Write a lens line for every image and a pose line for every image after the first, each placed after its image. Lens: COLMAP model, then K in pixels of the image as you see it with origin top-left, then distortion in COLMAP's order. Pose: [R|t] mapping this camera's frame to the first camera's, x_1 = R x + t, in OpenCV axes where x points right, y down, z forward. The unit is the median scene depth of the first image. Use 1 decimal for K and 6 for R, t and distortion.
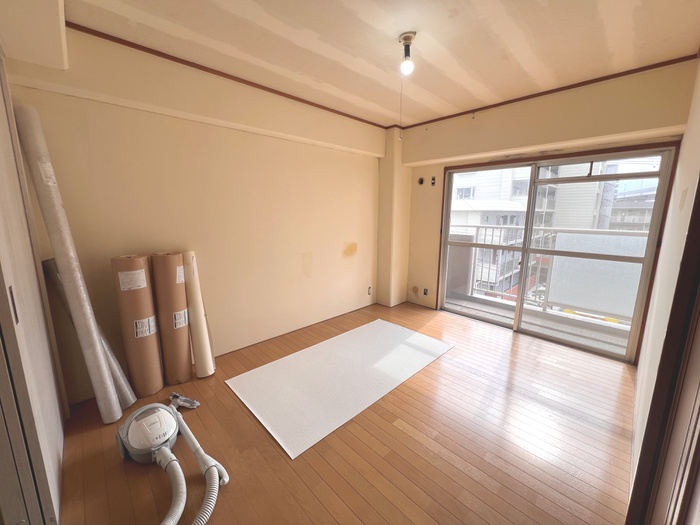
lens RADIAL K [[282.4, 0, 349.3], [0, 282.4, 262.2], [0, 0, 1]] dist [-0.002000, -0.000238]
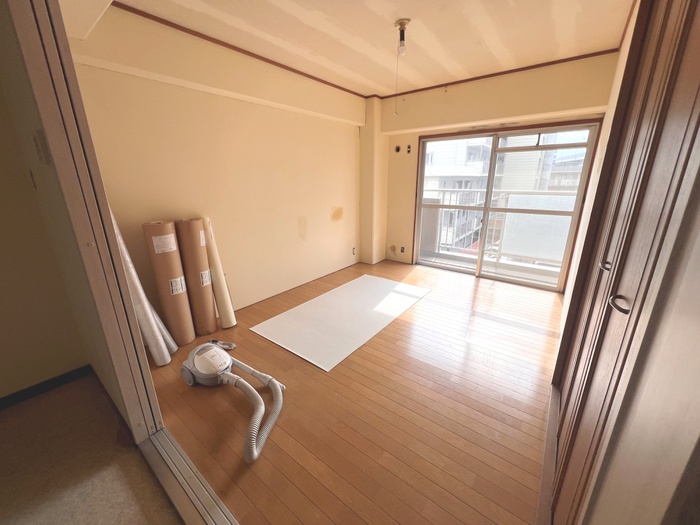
lens RADIAL K [[280.8, 0, 350.0], [0, 280.8, 262.5], [0, 0, 1]] dist [-0.000015, -0.000045]
pose [[0.989692, -0.053115, 0.132999, -0.137468], [0.037834, 0.992657, 0.114894, 0.026151], [-0.138125, -0.108678, 0.984434, -0.138456]]
